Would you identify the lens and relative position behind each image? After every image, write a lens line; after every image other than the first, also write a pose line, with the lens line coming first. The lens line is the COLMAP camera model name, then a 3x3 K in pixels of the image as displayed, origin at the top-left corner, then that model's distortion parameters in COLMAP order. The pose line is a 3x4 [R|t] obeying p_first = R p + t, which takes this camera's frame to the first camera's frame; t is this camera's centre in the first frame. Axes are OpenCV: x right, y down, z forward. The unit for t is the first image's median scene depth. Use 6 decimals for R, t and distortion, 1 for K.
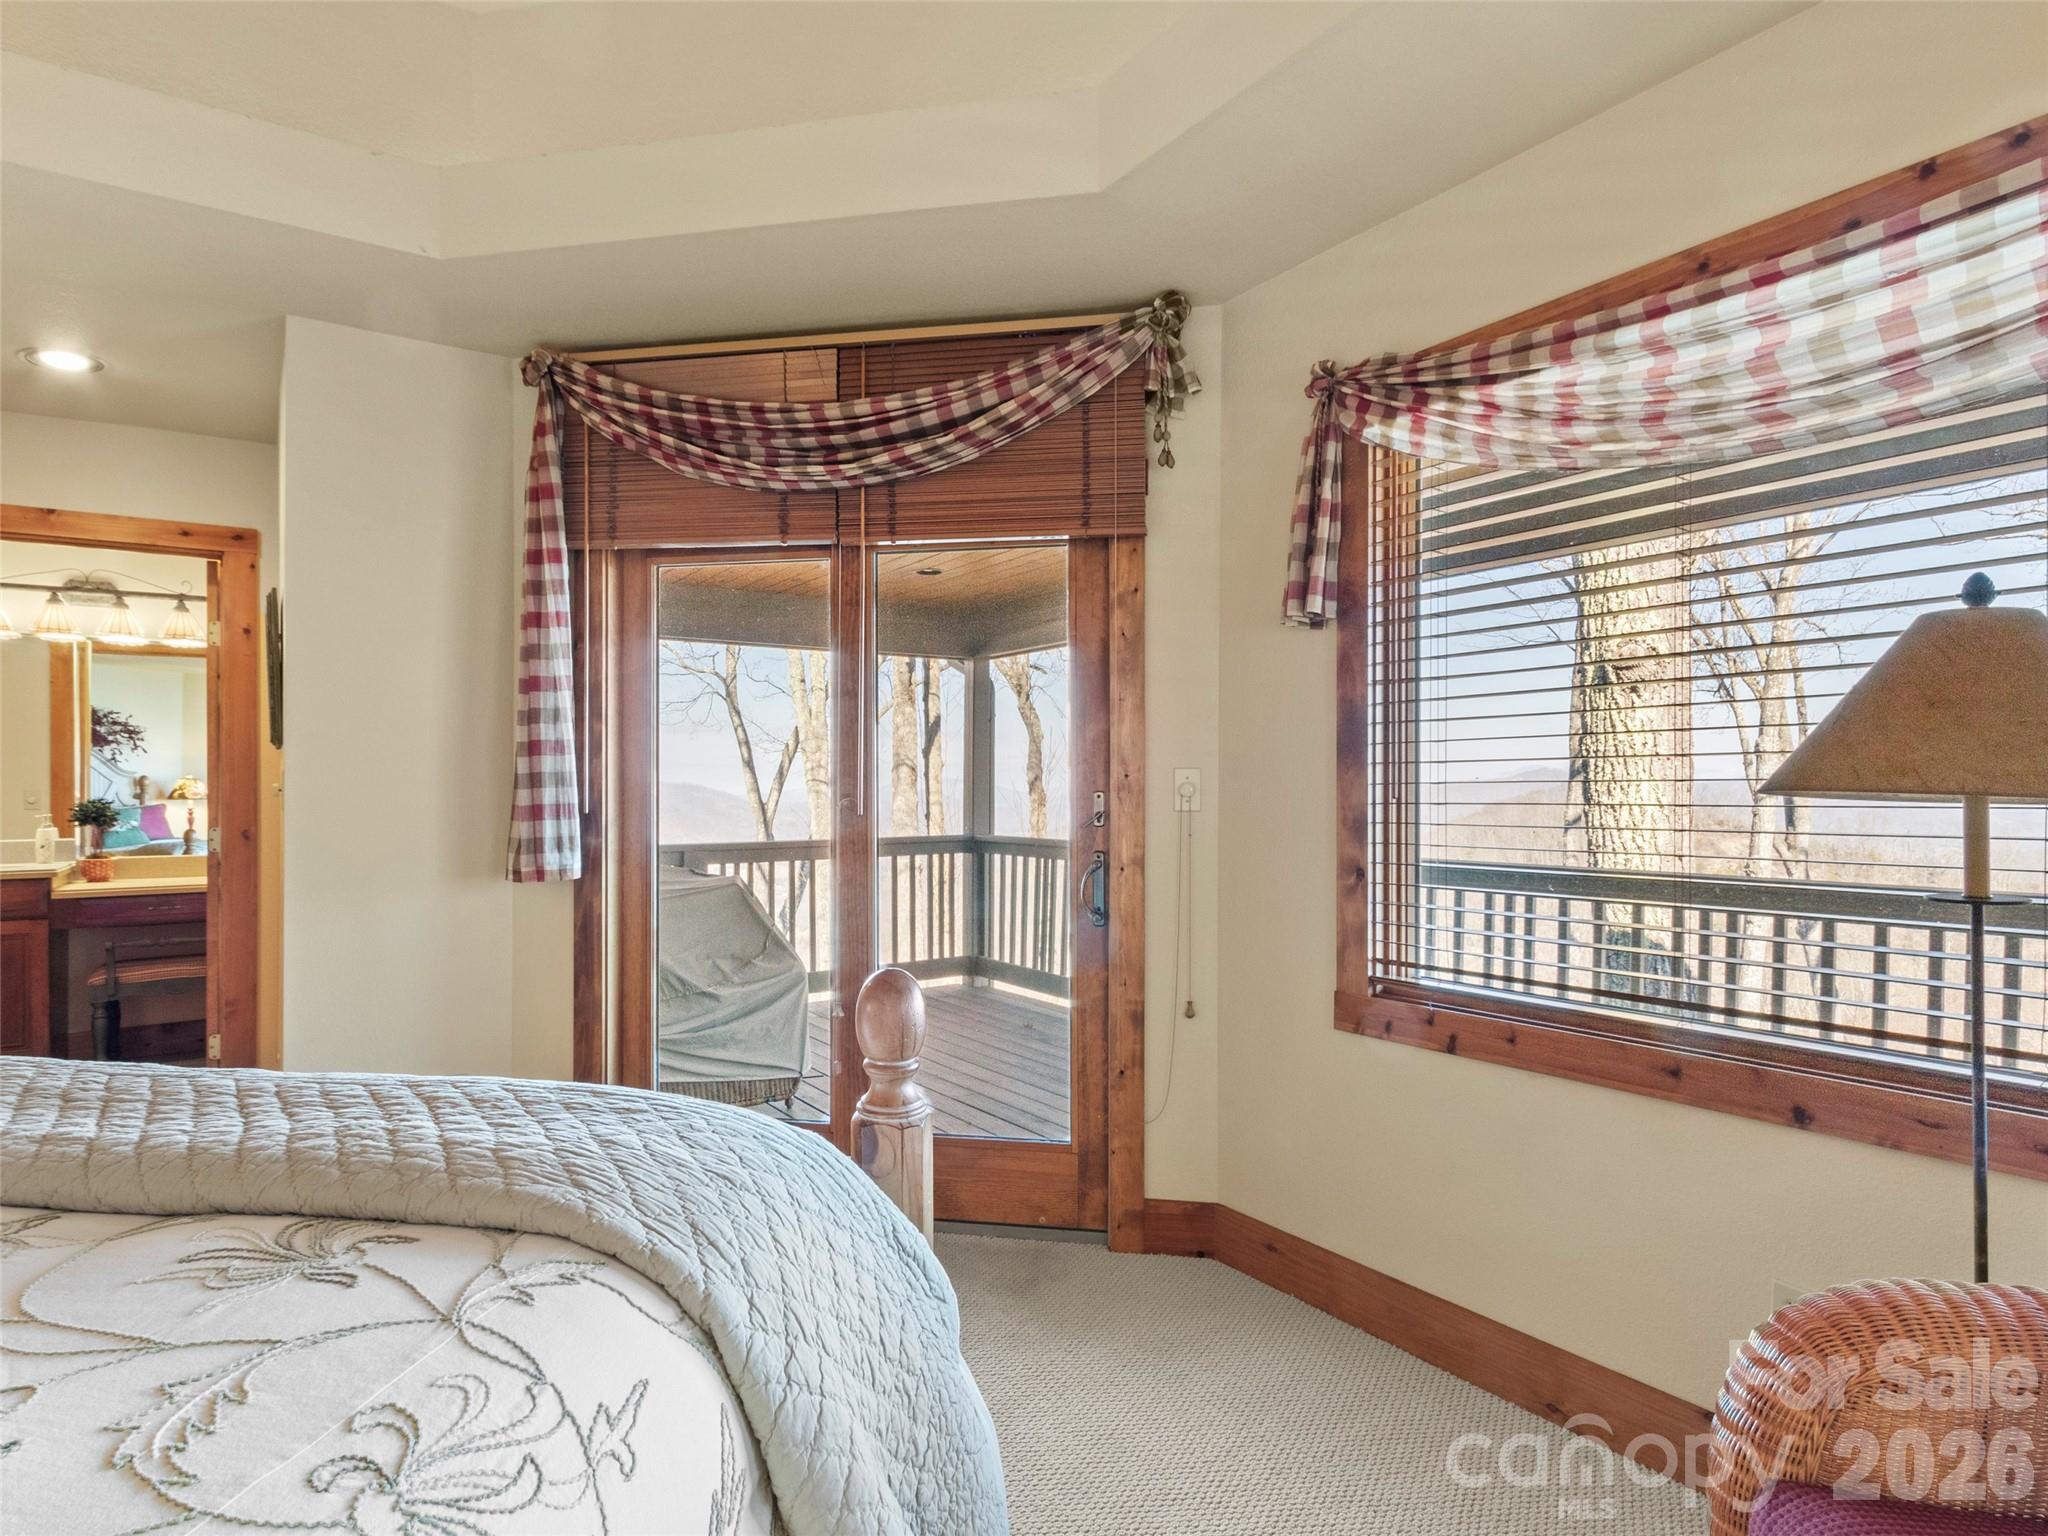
lens RADIAL K [[1052.1, 0, 1016.6], [0, 1052.1, 775.2], [0, 0, 1]] dist [-0.000316, -0.000799]
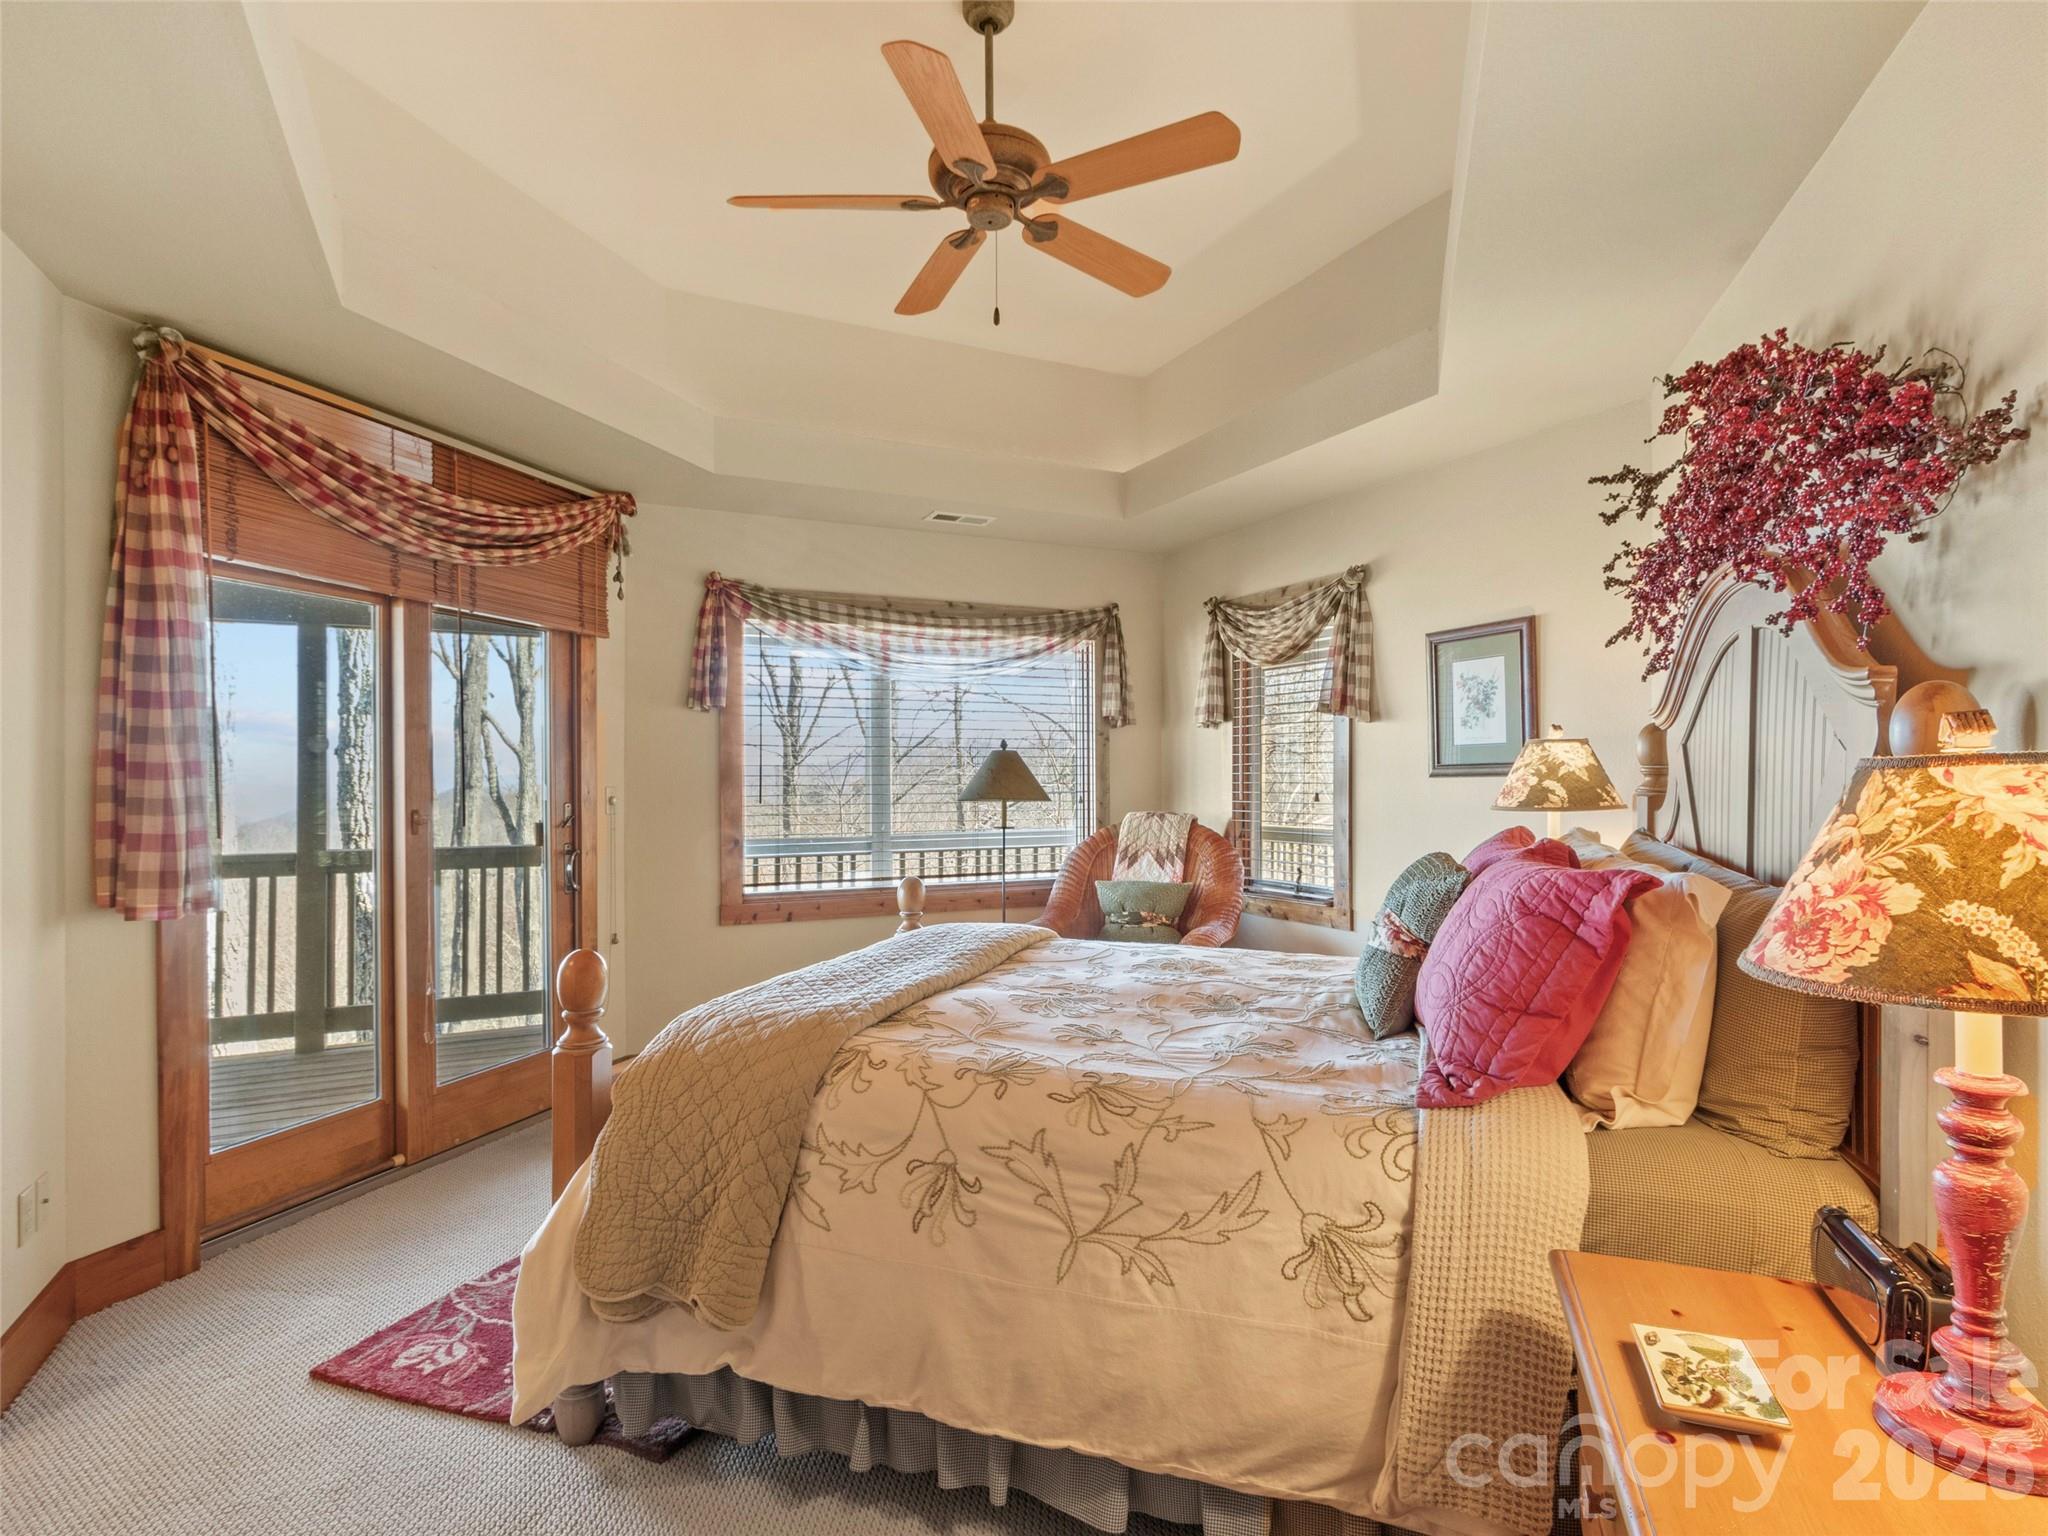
lens RADIAL K [[1052.1, 0, 1016.6], [0, 1052.1, 775.2], [0, 0, 1]] dist [-0.000316, -0.000799]
pose [[0.142808, -0.005466, 0.989735, -1.495492], [-0.001593, 0.999982, 0.005753, -0.044325], [-0.989749, -0.002399, 0.142797, 0.210262]]
